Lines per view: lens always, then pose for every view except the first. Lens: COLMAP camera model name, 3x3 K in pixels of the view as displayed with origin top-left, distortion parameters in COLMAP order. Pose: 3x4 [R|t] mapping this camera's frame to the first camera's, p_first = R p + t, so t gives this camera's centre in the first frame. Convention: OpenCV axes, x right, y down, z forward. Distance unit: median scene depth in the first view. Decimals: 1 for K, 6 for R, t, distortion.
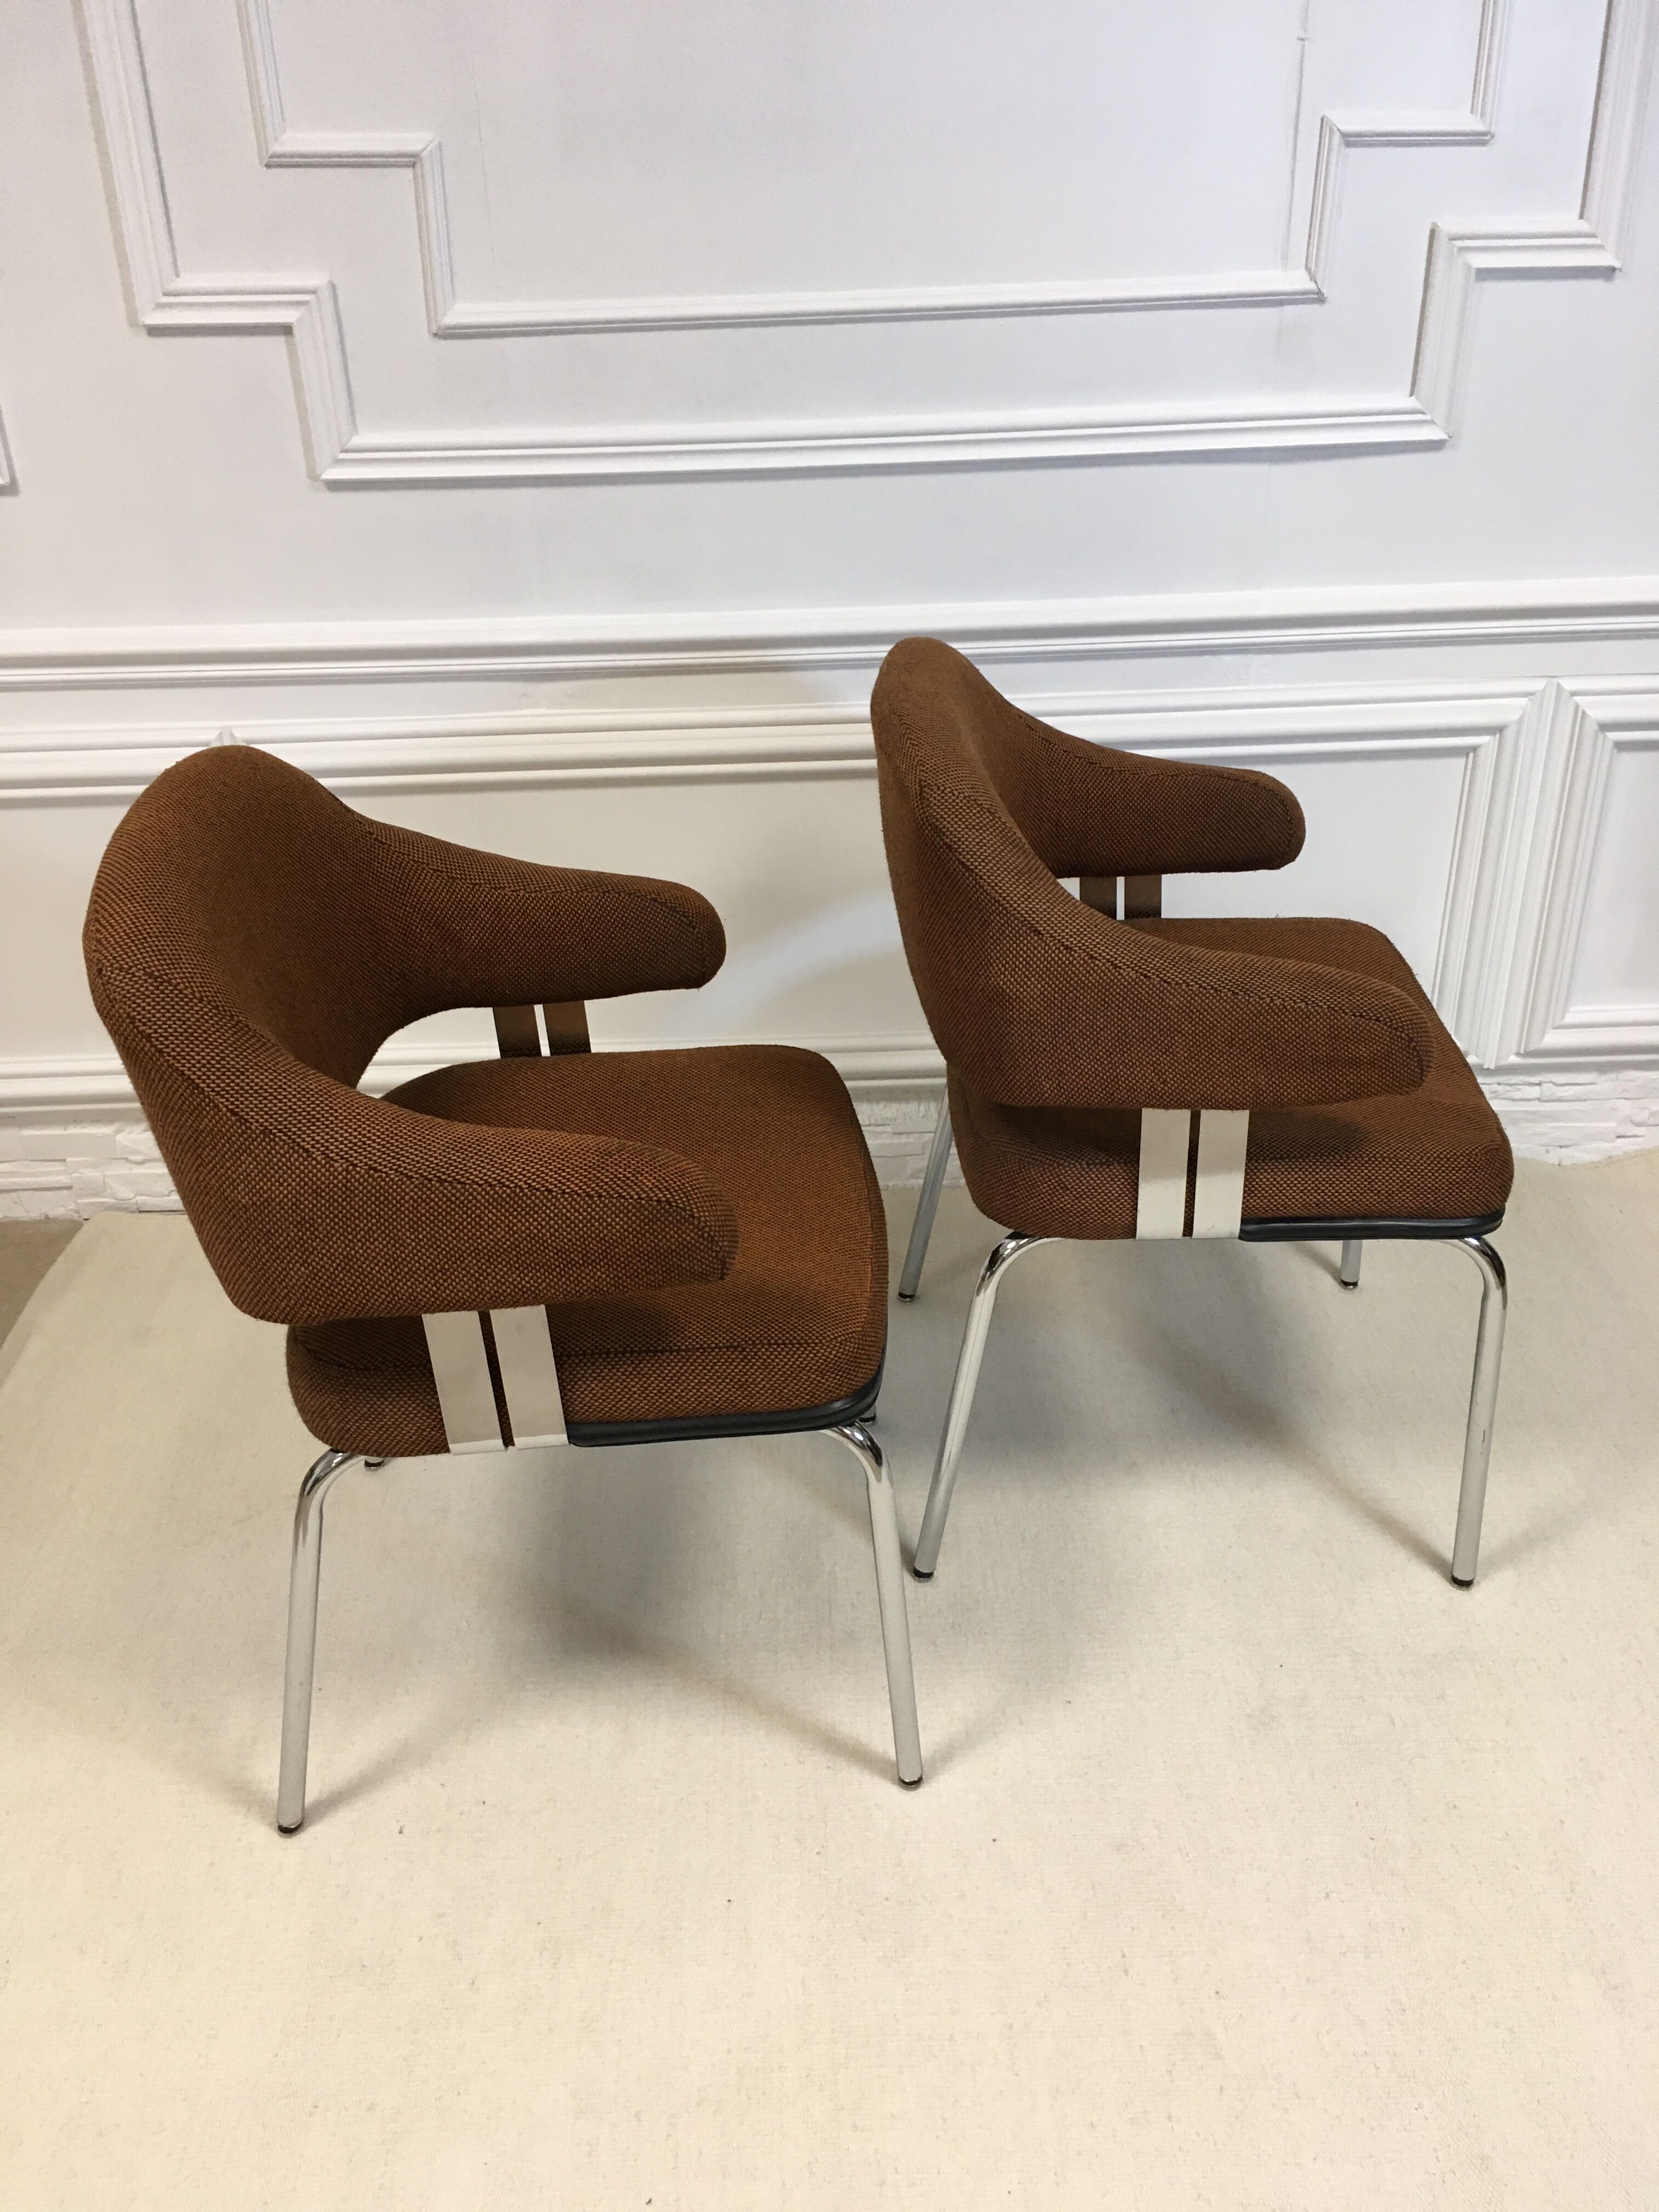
lens RADIAL K [[1887.2, 0, 825.7], [0, 1887.2, 1104.7], [0, 0, 1]] dist [0.089739, -0.130898]
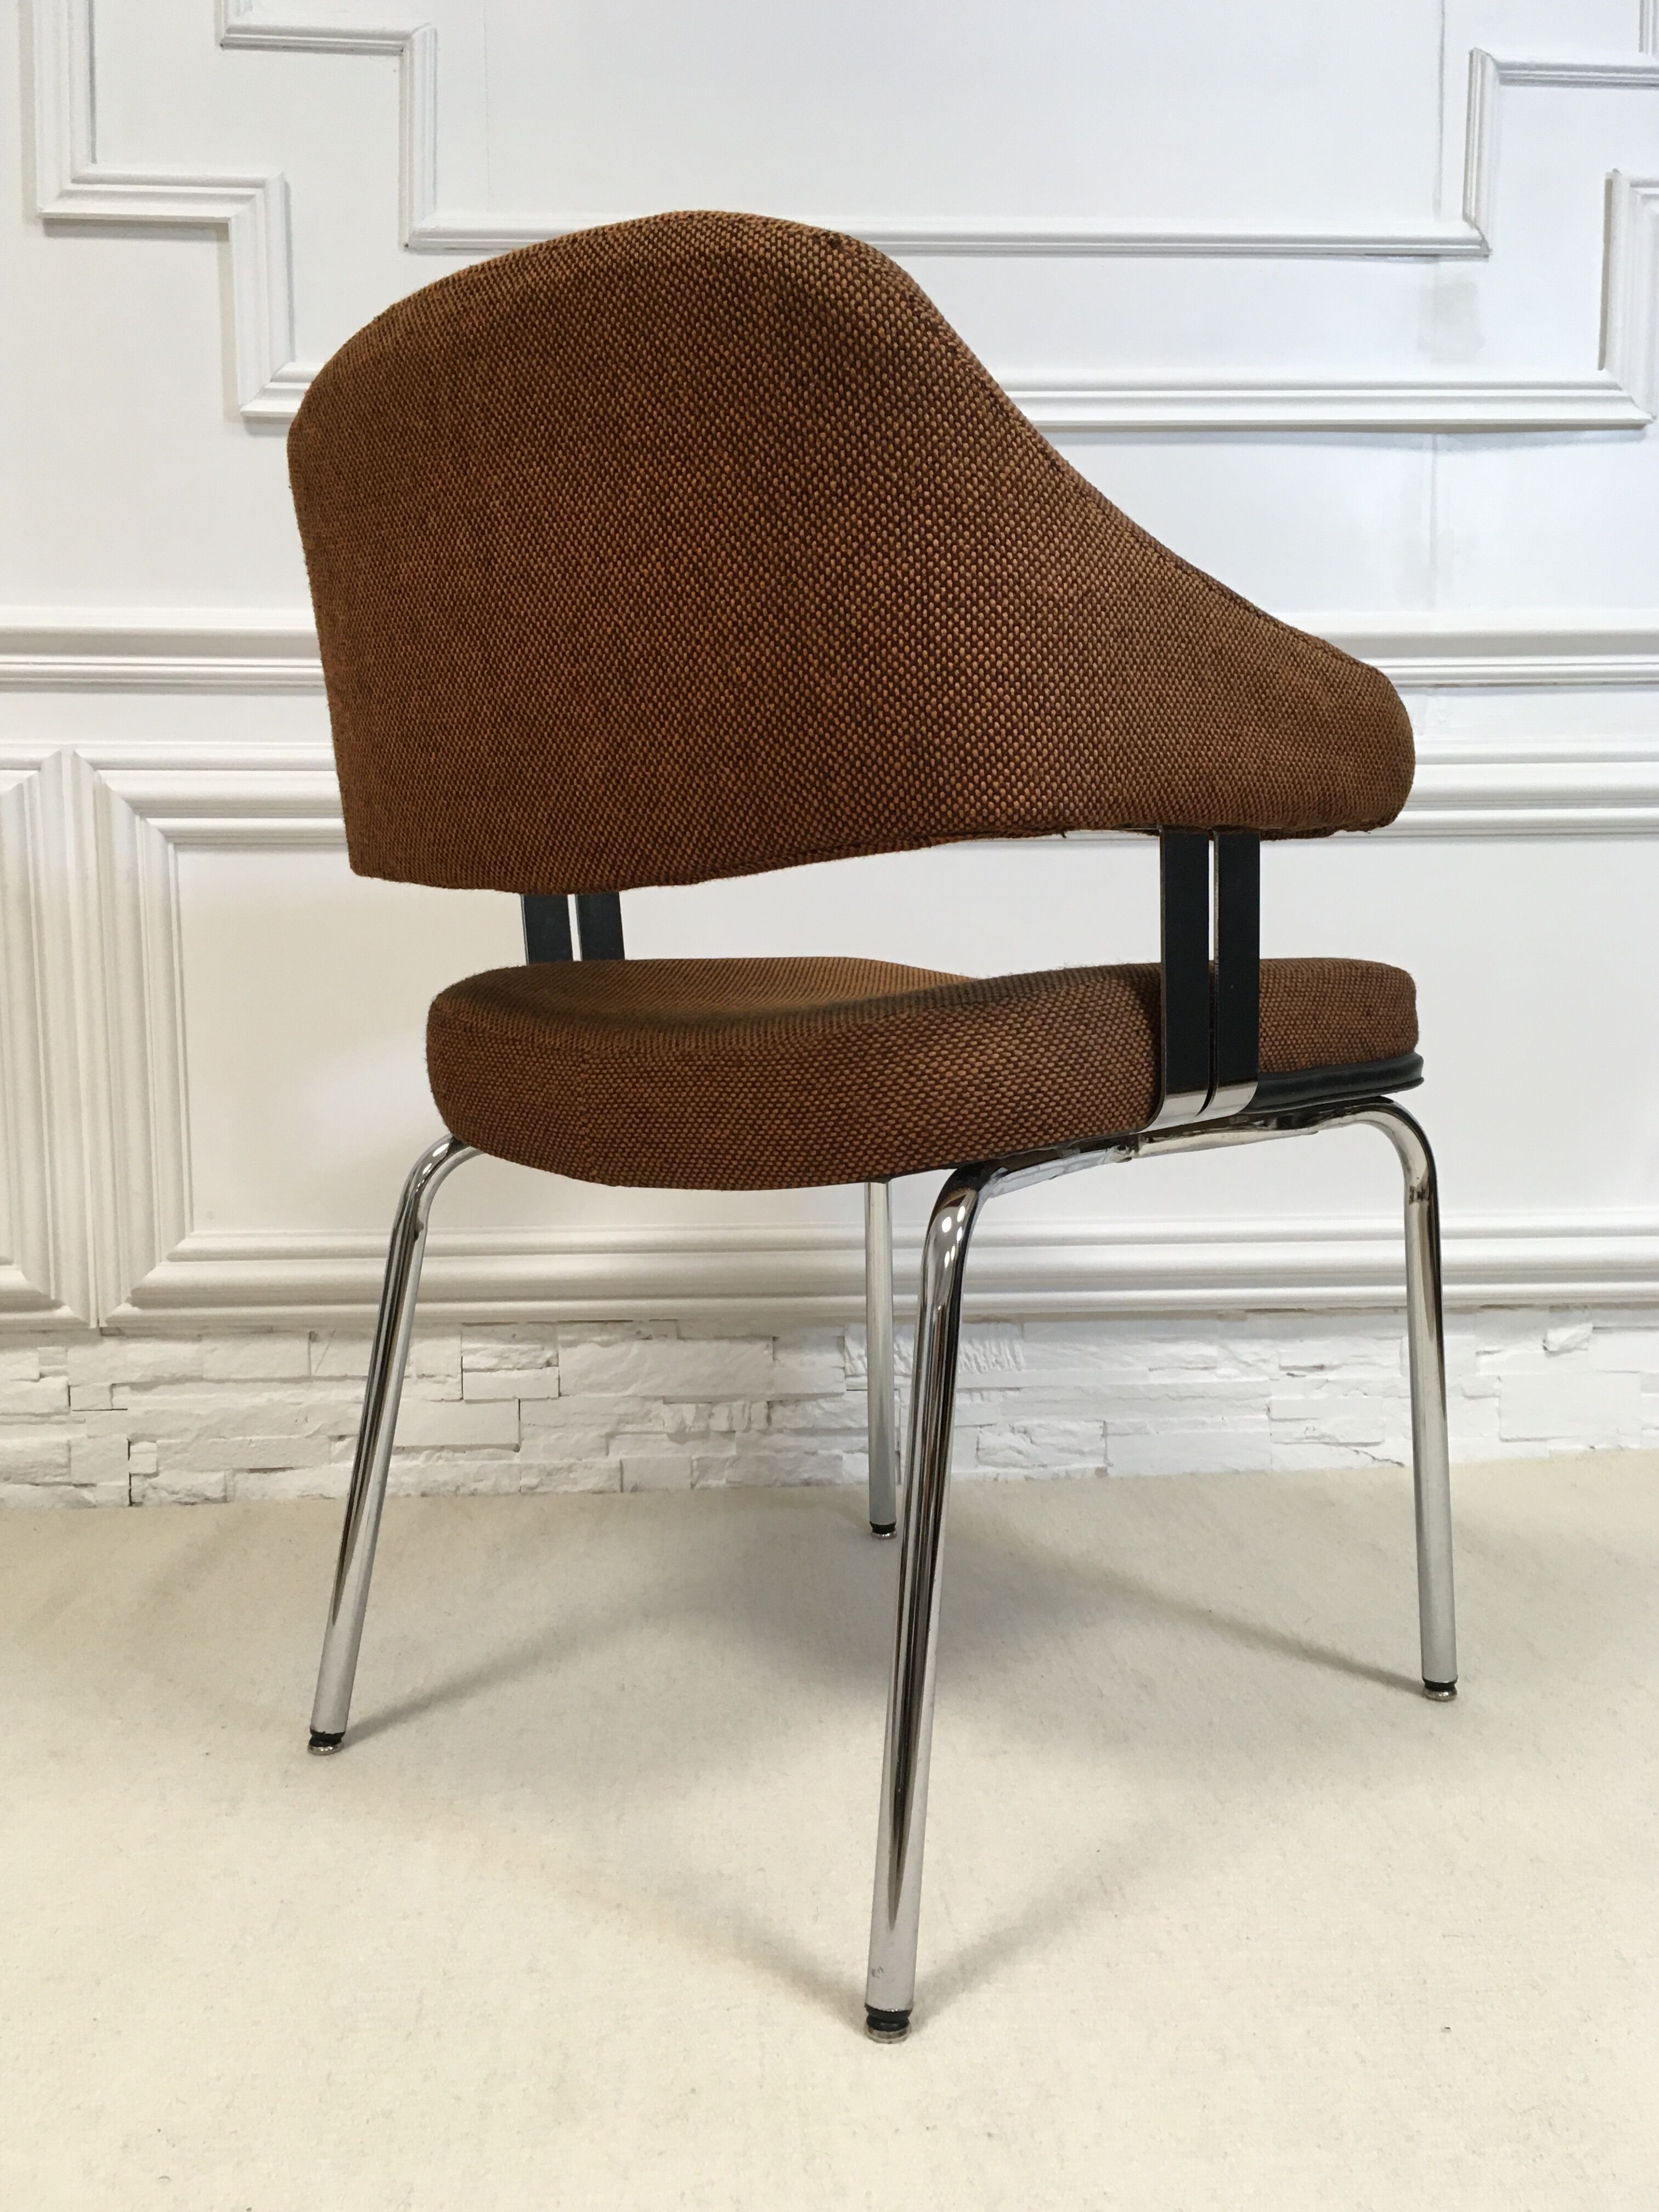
lens RADIAL K [[1967.5, 0, 829.5], [0, 1967.5, 1106.0], [0, 0, 1]] dist [0.076064, -0.109476]
pose [[0.998801, 0.019896, 0.044734, -0.057855], [0.000551, 0.909078, -0.416625, 0.281126], [-0.048956, 0.416150, 0.907977, 0.387463]]
